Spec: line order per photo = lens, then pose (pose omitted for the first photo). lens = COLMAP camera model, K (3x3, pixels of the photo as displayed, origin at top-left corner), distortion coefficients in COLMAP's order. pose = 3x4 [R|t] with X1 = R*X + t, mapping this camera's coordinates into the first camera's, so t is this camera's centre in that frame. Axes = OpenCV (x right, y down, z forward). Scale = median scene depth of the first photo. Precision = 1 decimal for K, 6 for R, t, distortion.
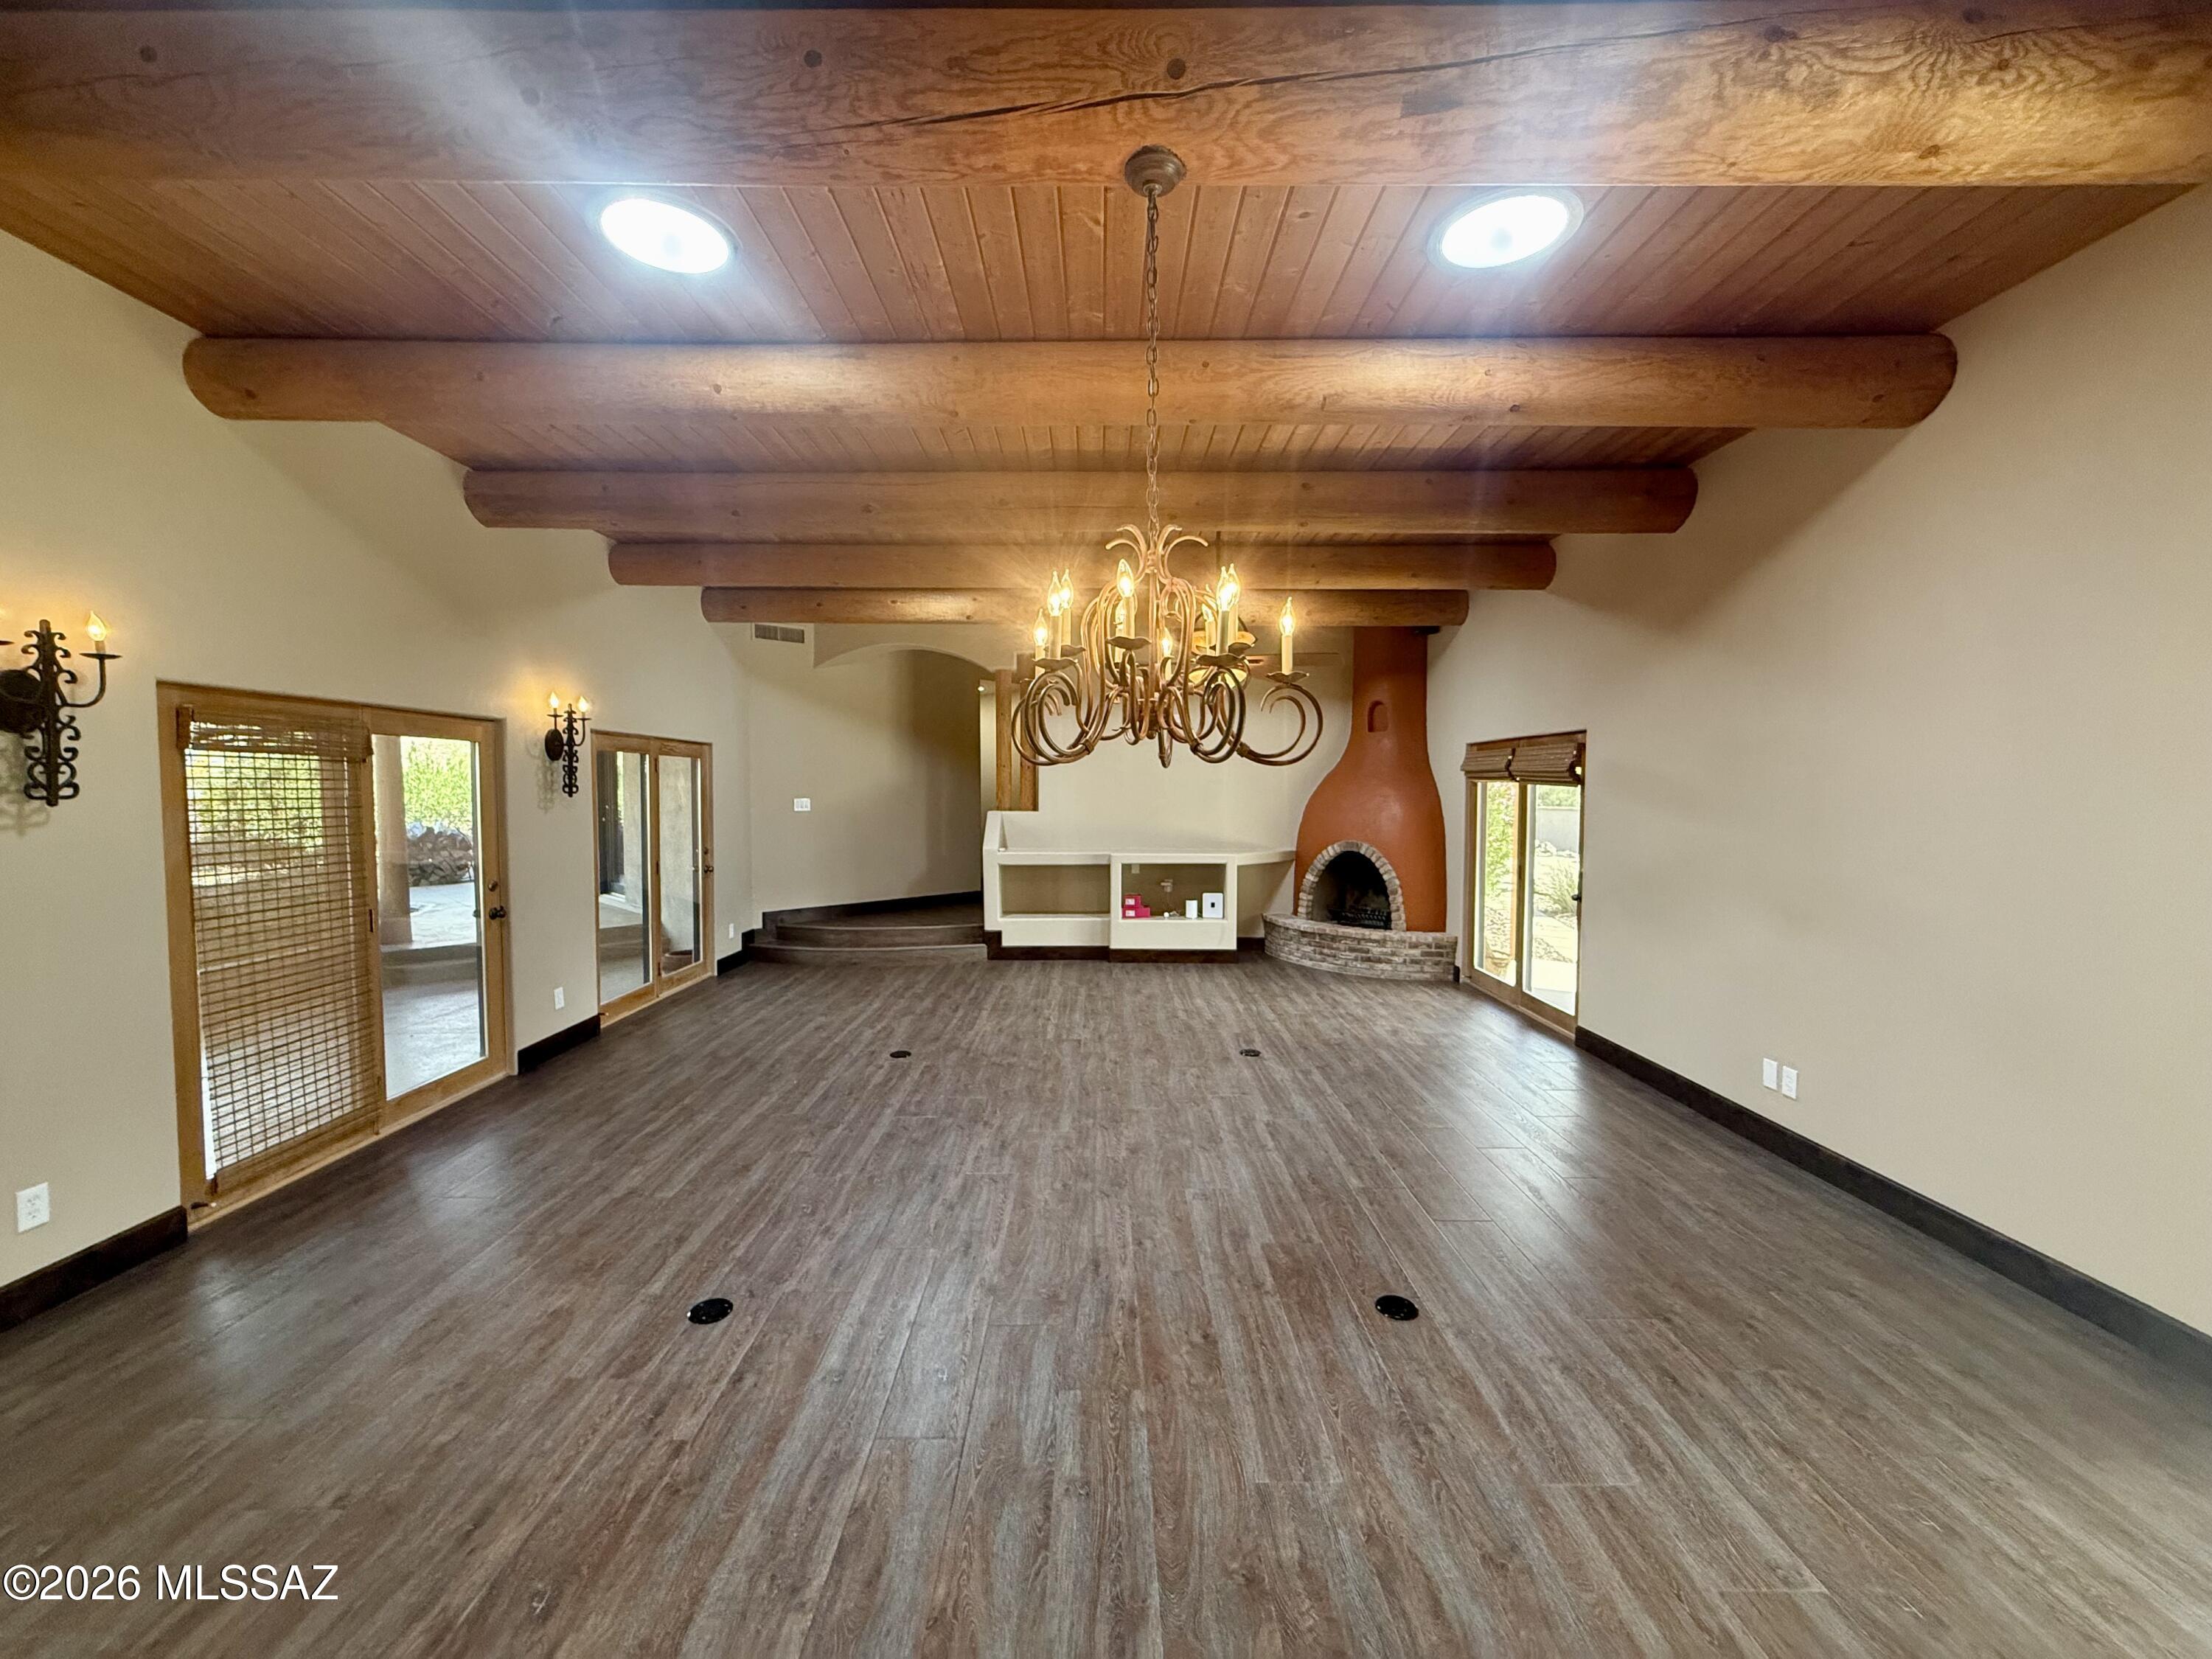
lens RADIAL K [[882.1, 0, 1104.8], [0, 882.1, 826.3], [0, 0, 1]] dist [-0.000205, -0.000398]
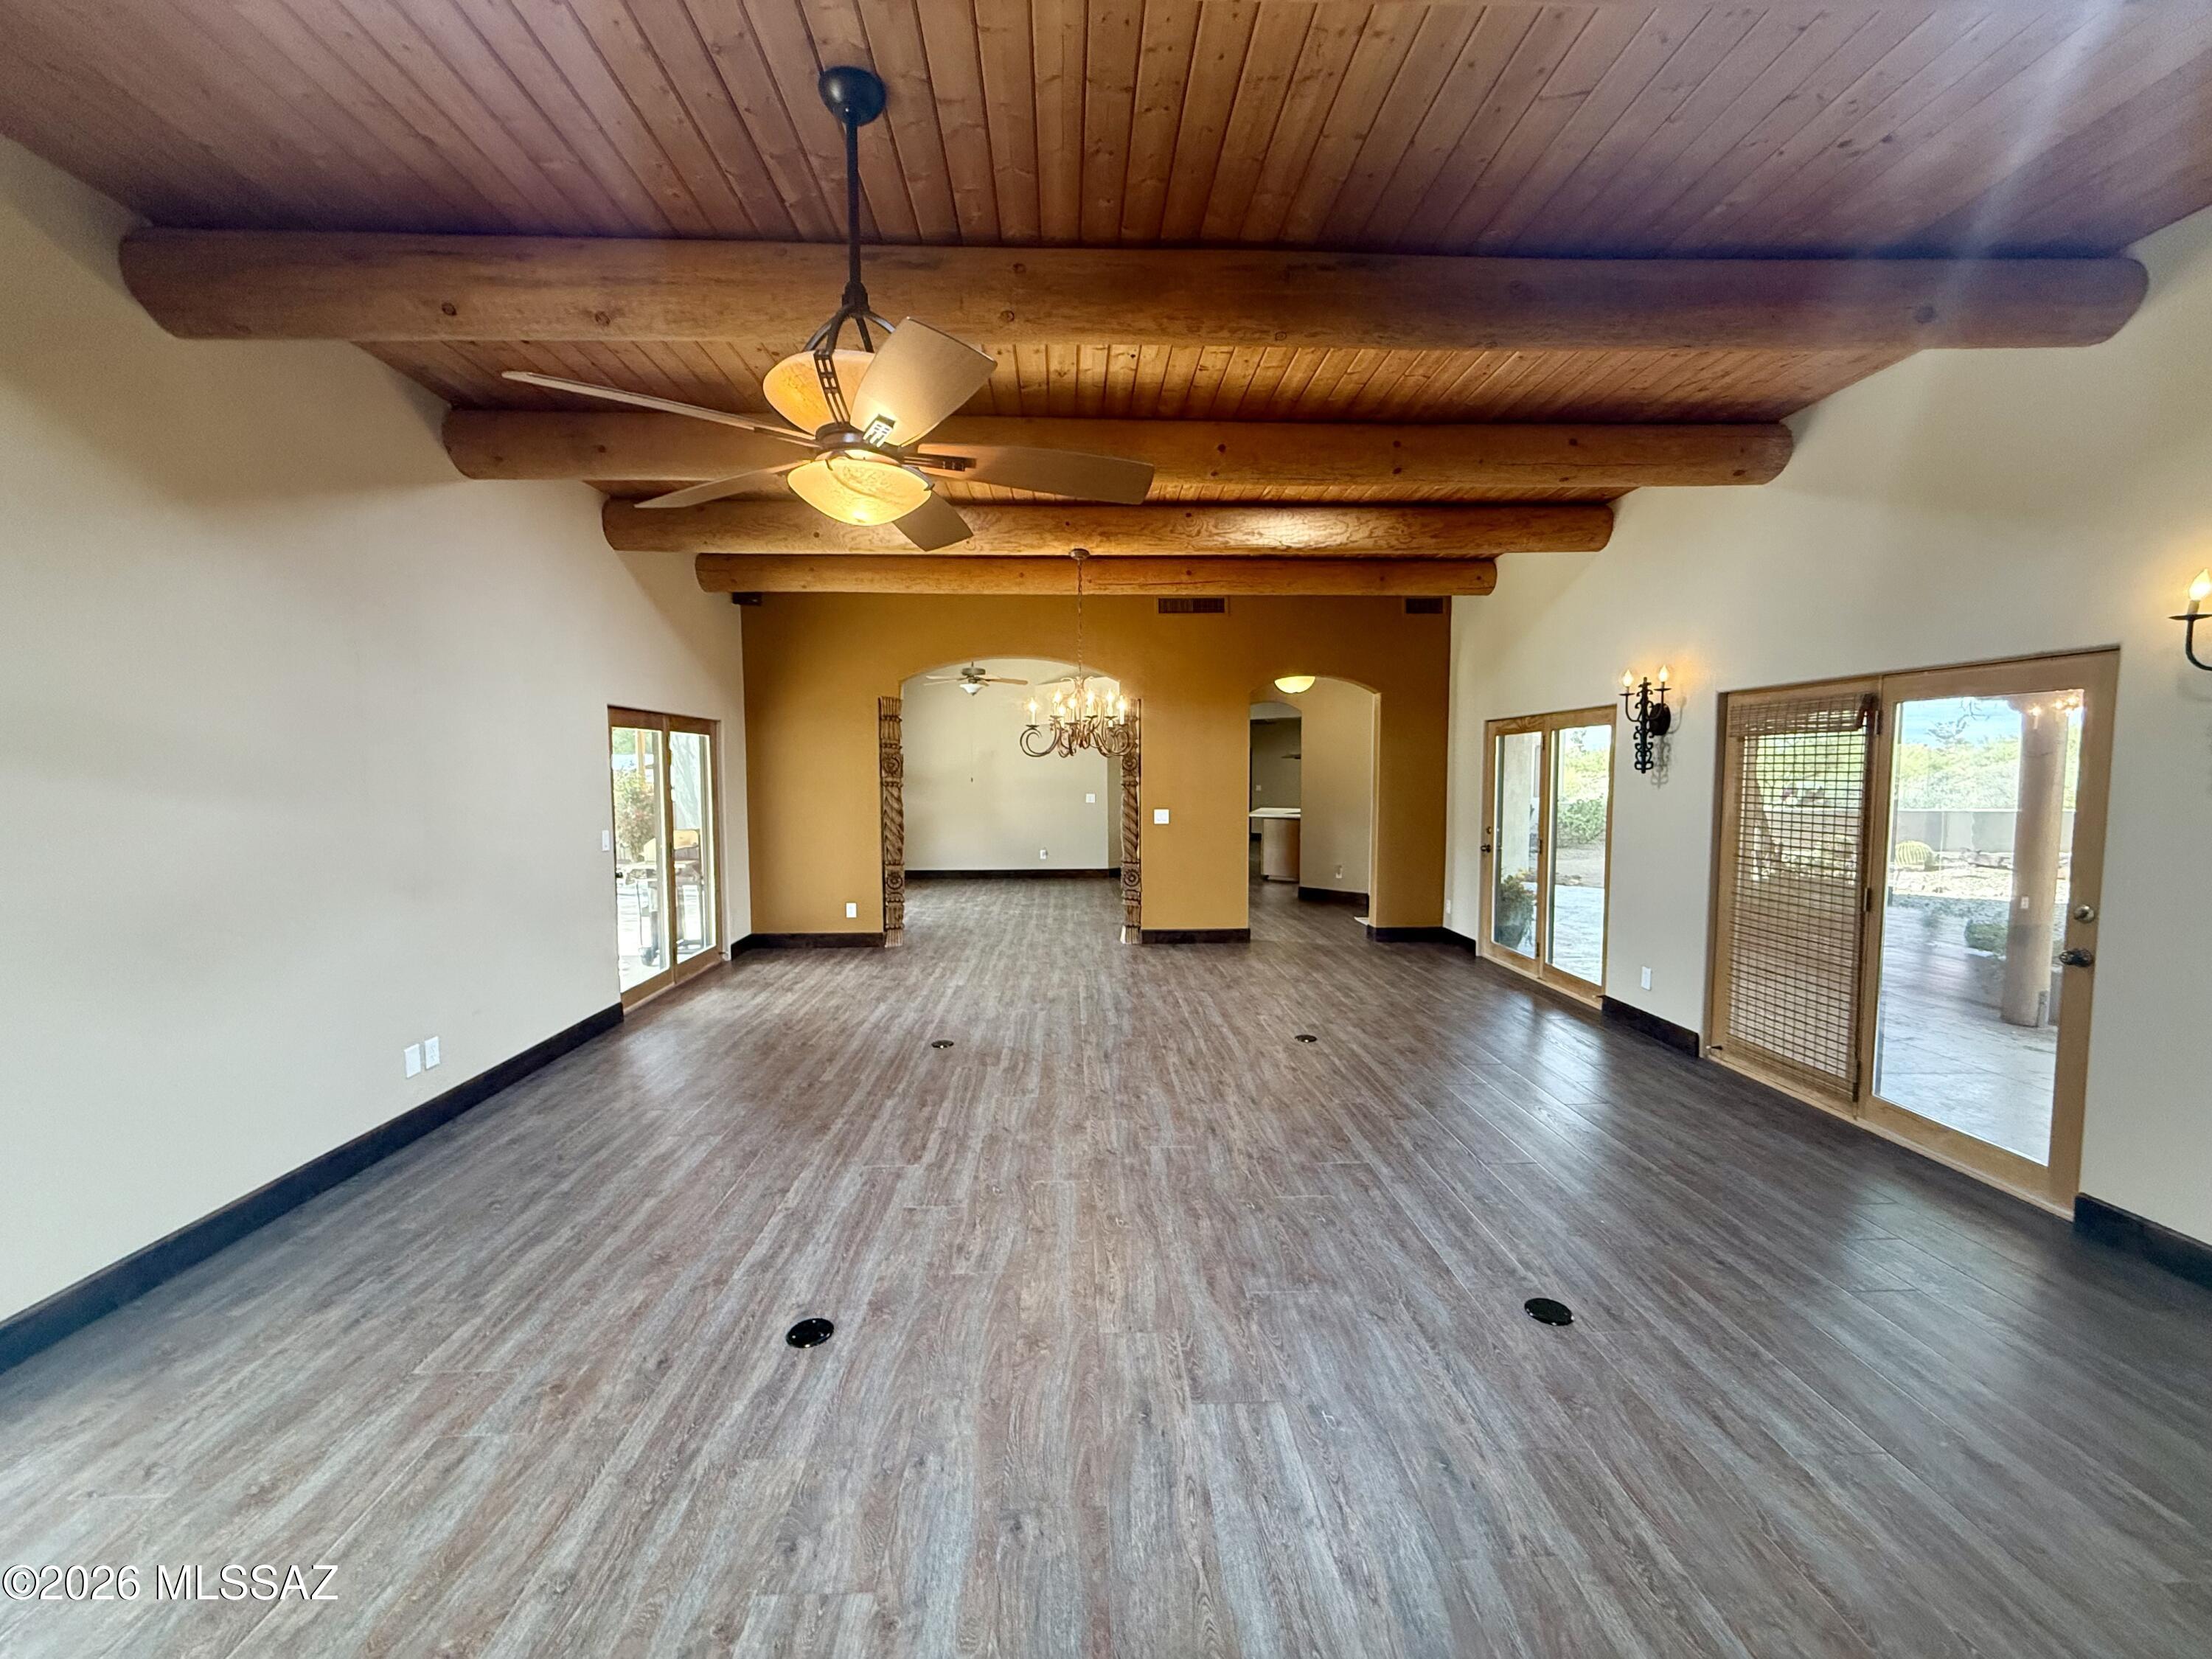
lens RADIAL K [[882.1, 0, 1107.3], [0, 882.1, 832.3], [0, 0, 1]] dist [-0.000205, -0.000398]
pose [[-0.999309, 0.002382, -0.037080, 0.037249], [-0.001882, 0.993416, 0.114549, -0.077851], [0.037109, 0.114540, -0.992725, 1.986415]]
